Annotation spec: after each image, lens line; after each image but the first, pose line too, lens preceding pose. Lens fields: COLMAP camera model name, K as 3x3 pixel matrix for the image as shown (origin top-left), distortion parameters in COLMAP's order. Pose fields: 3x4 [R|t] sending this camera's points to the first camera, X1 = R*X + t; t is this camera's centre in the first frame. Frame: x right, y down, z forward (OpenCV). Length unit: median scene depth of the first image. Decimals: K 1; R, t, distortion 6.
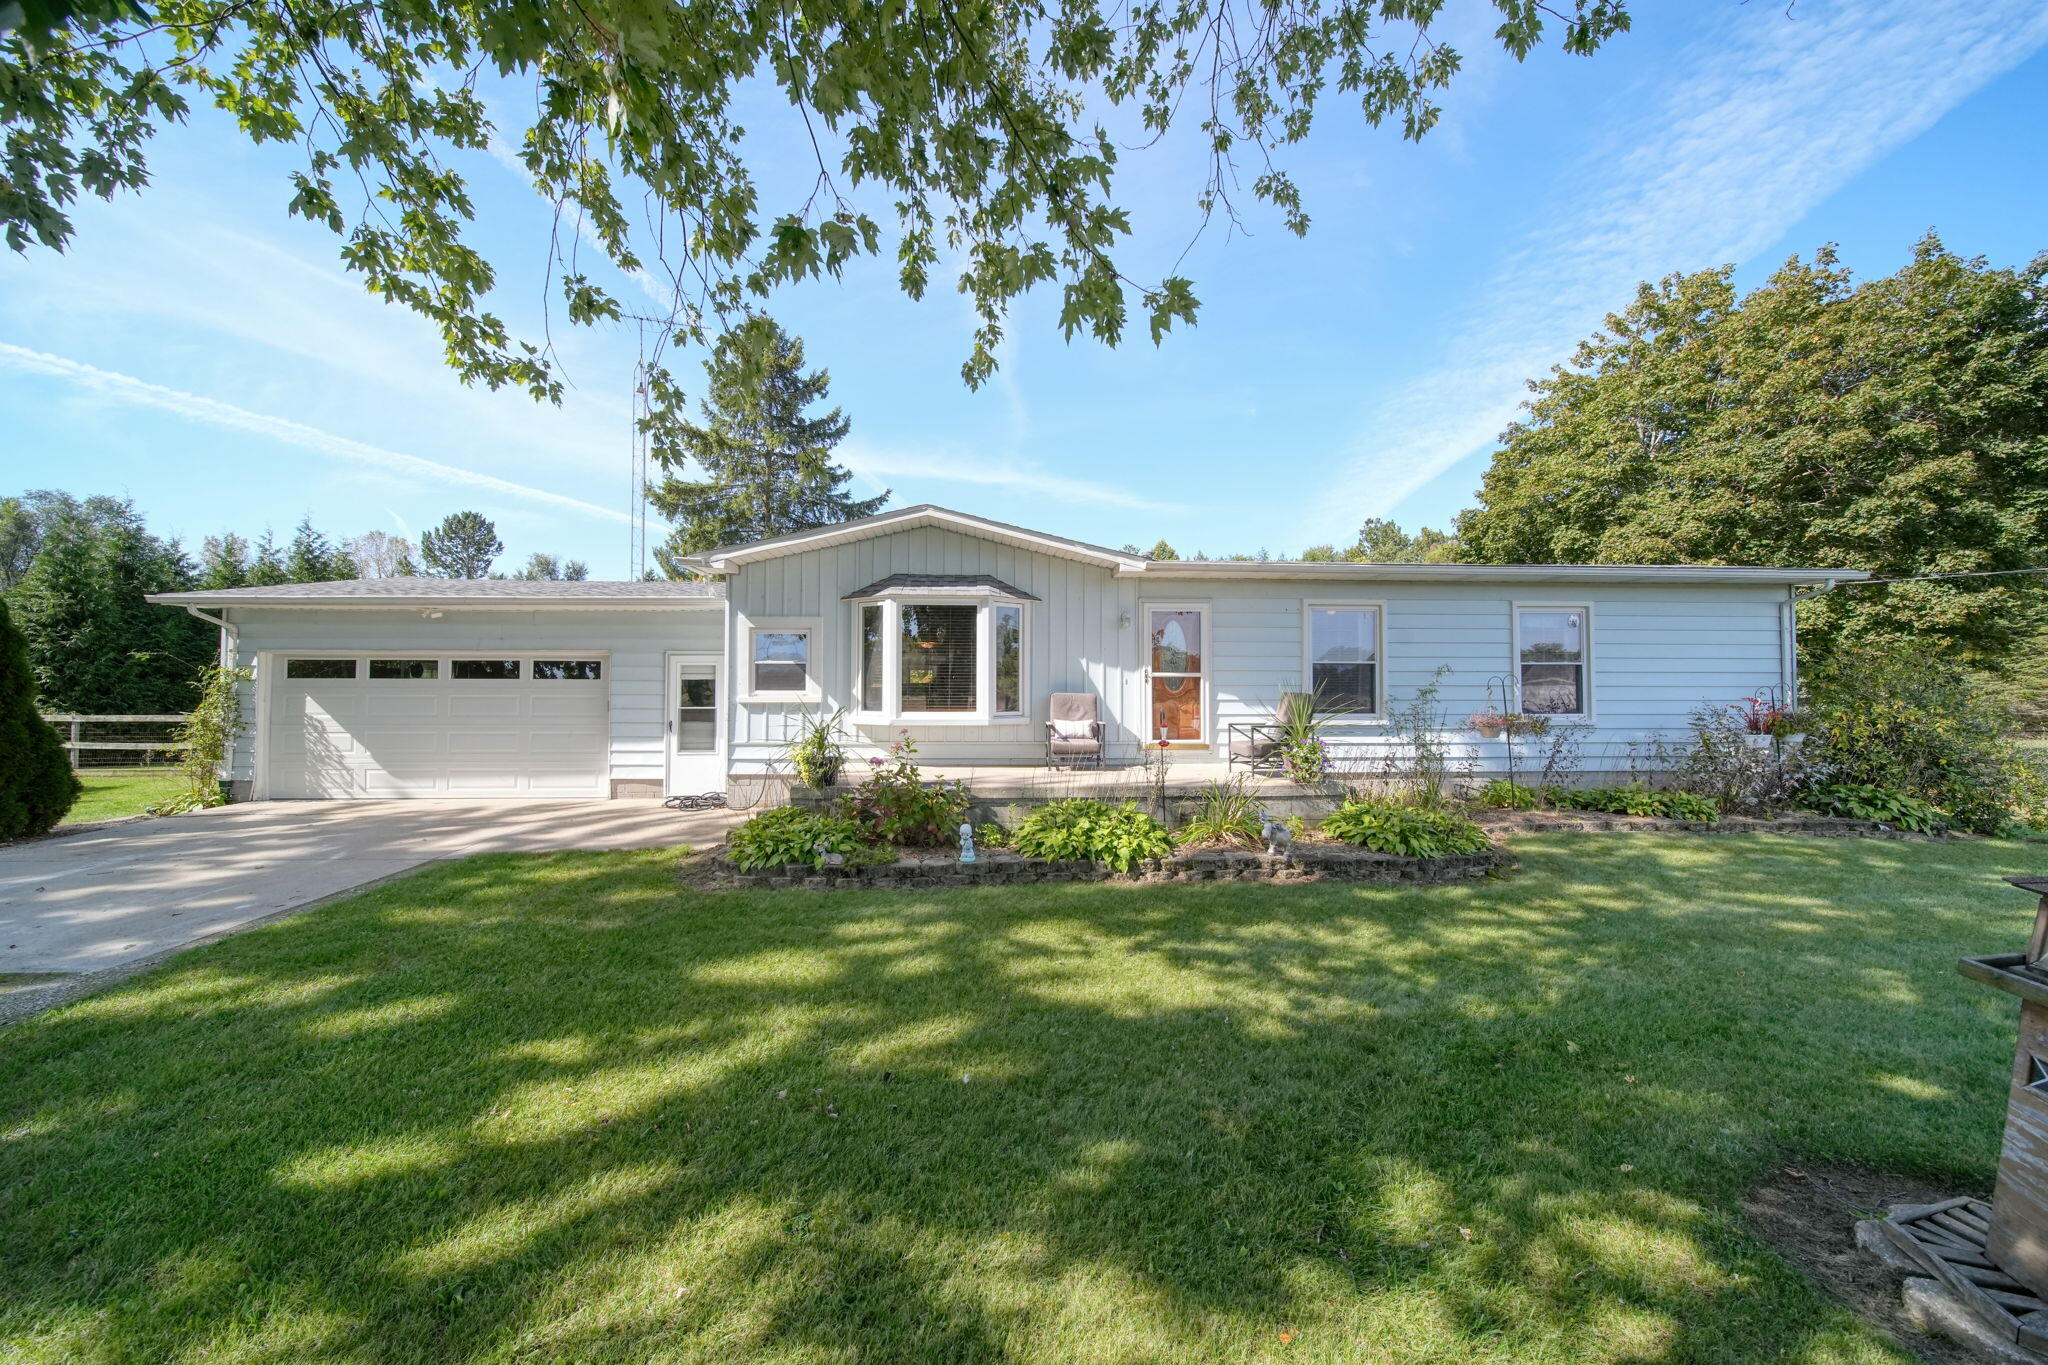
lens RADIAL K [[714.1, 0, 1020.7], [0, 714.1, 689.9], [0, 0, 1]] dist [0.002326, -0.003020]
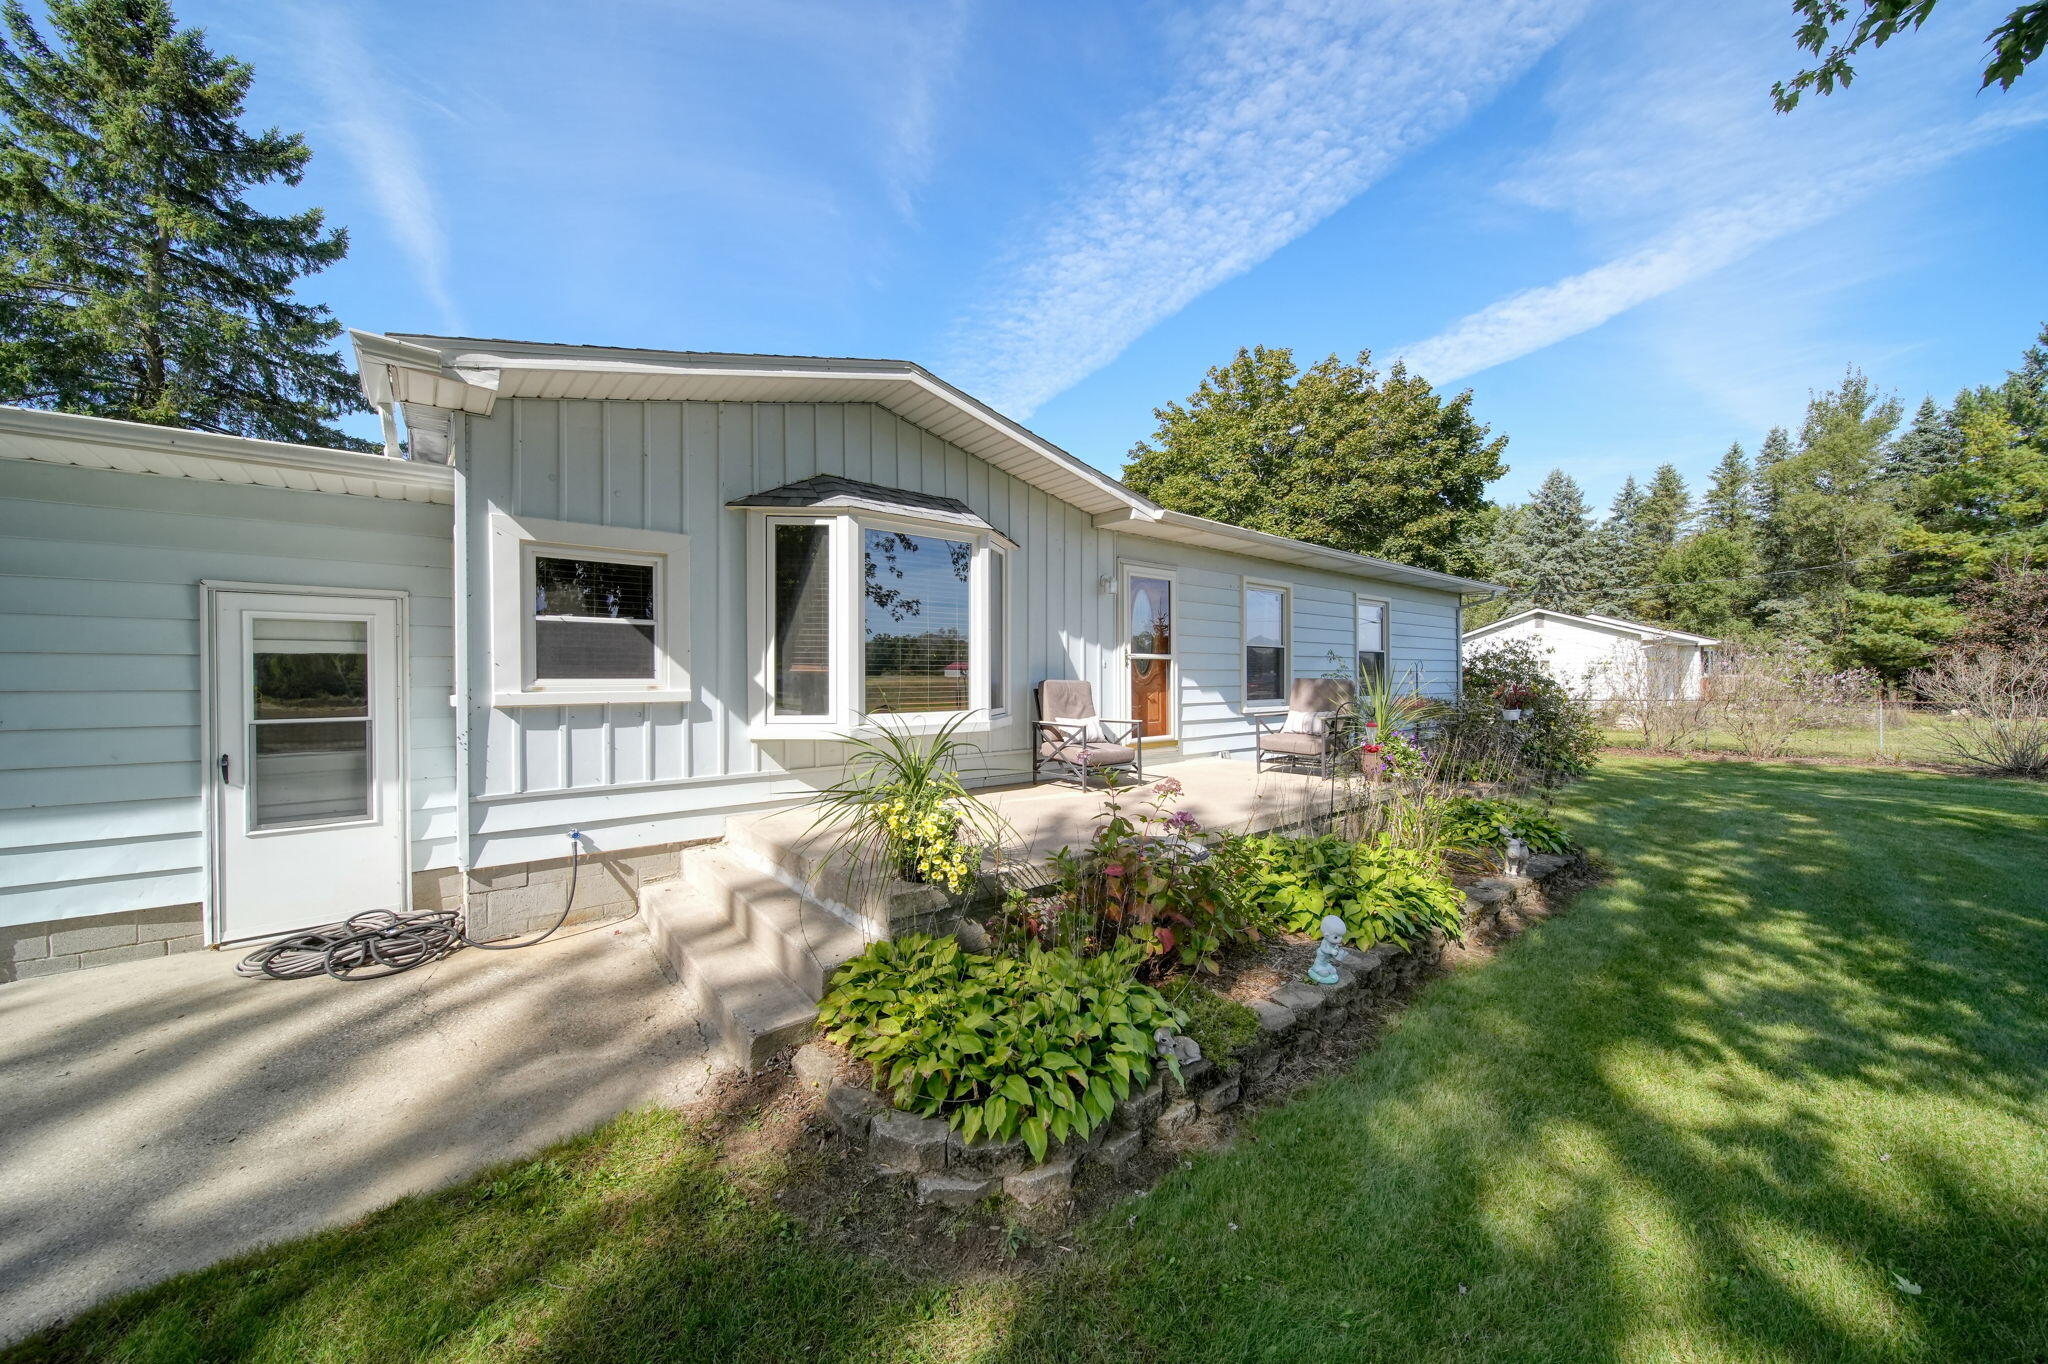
lens RADIAL K [[714.1, 0, 1020.7], [0, 714.1, 689.4], [0, 0, 1]] dist [0.002326, -0.003020]
pose [[0.809607, -0.014276, 0.586799, -0.362661], [0.000963, 0.999735, 0.022994, -0.002355], [-0.586972, -0.018051, 0.809406, 0.412851]]
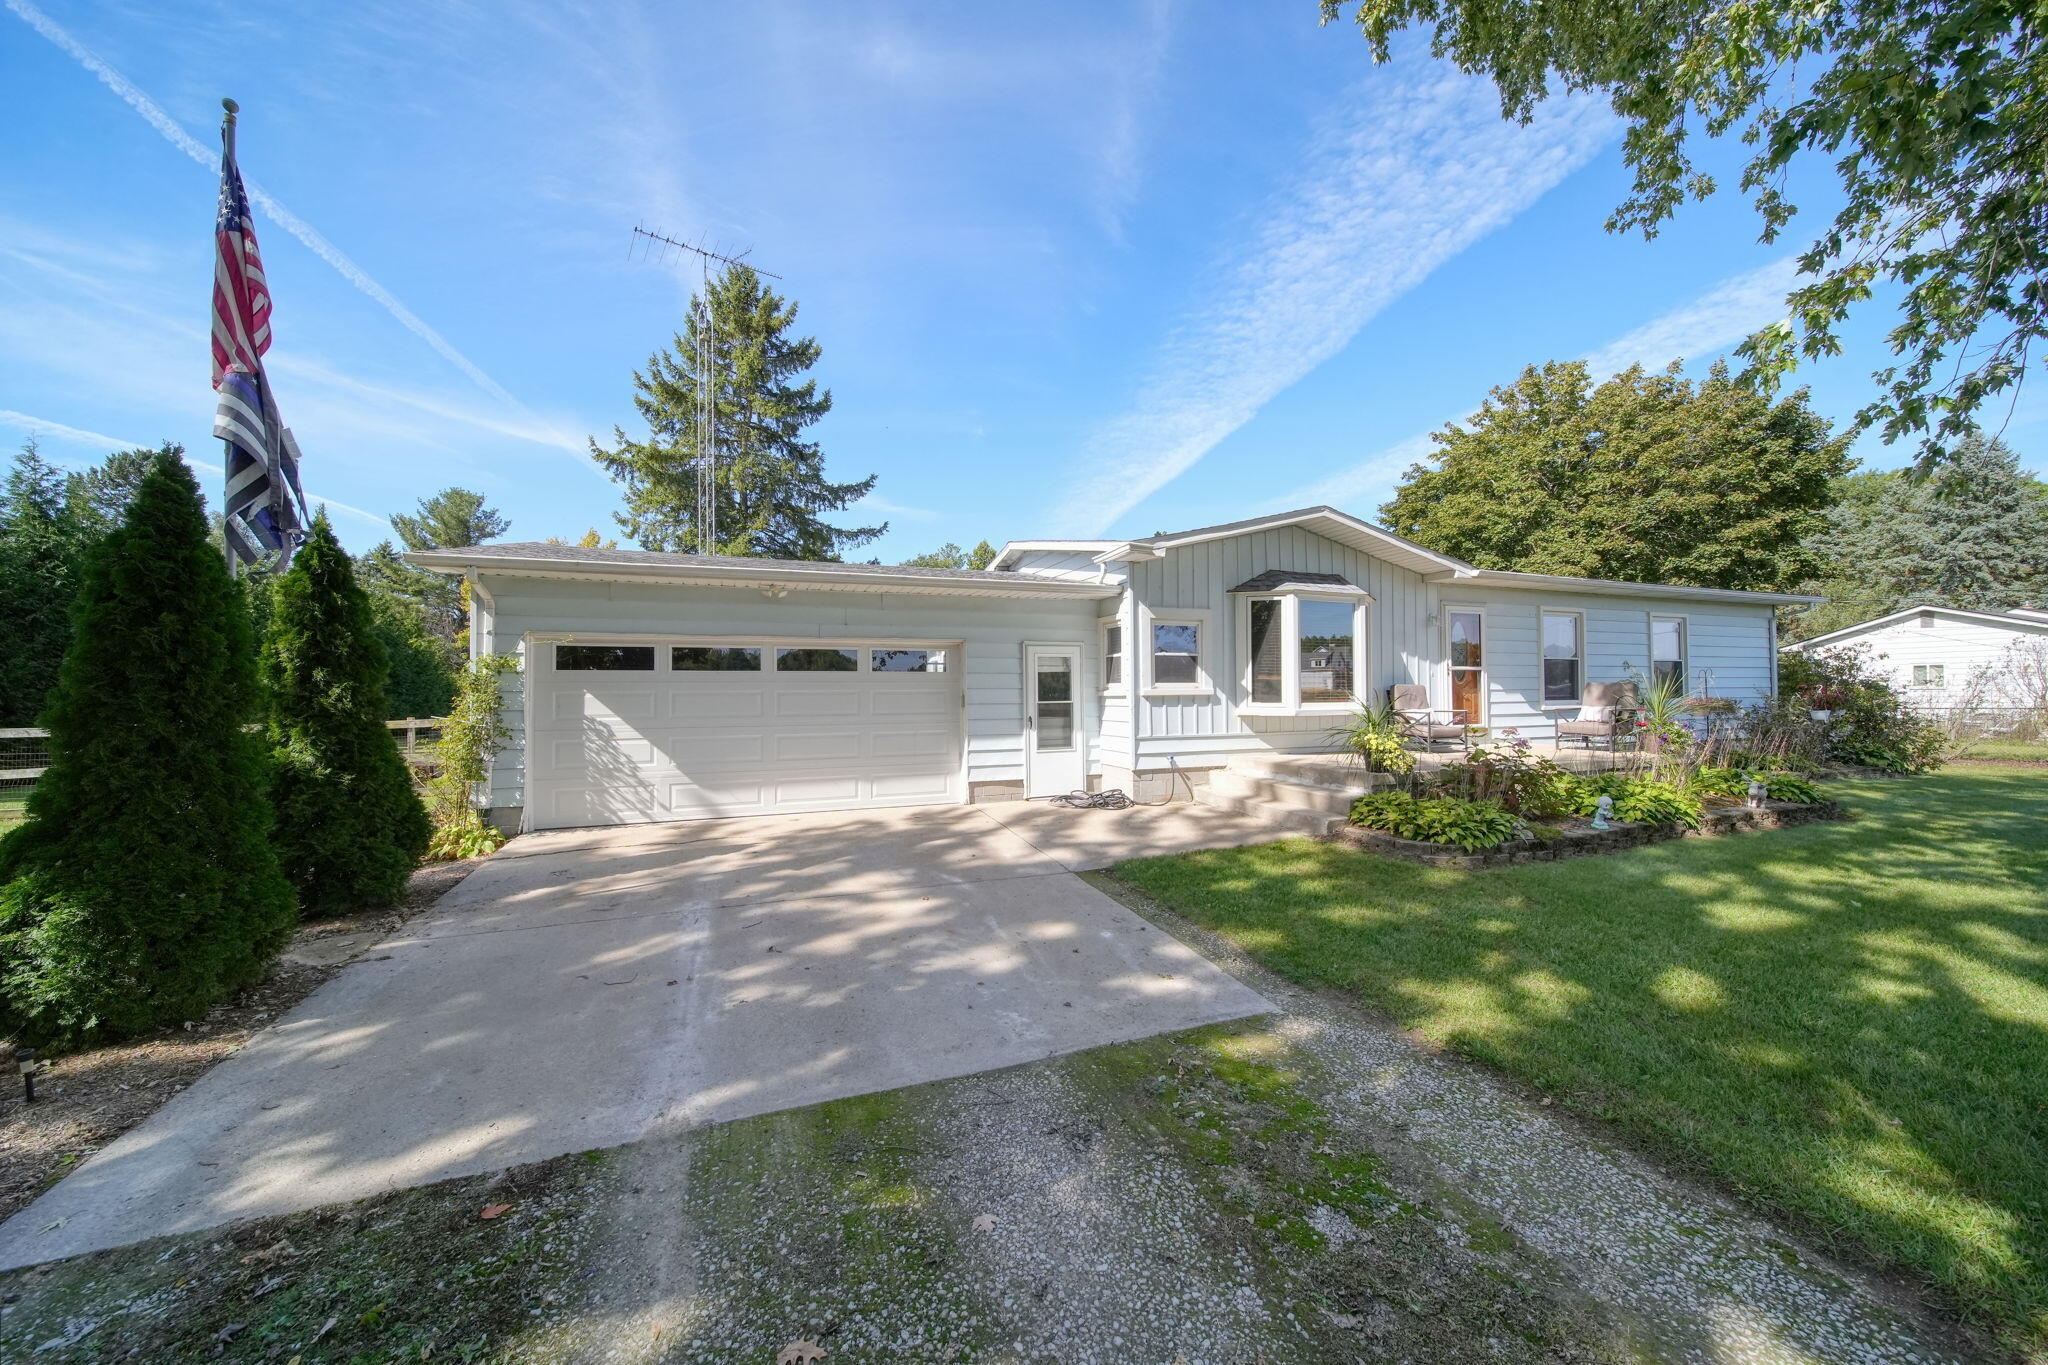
lens RADIAL K [[714.1, 0, 1020.7], [0, 714.1, 689.9], [0, 0, 1]] dist [0.002326, -0.003020]
pose [[0.951246, -0.007054, 0.308354, -0.790389], [0.006261, 0.999974, 0.003561, 0.005550], [-0.308371, -0.001457, 0.951265, 0.118537]]
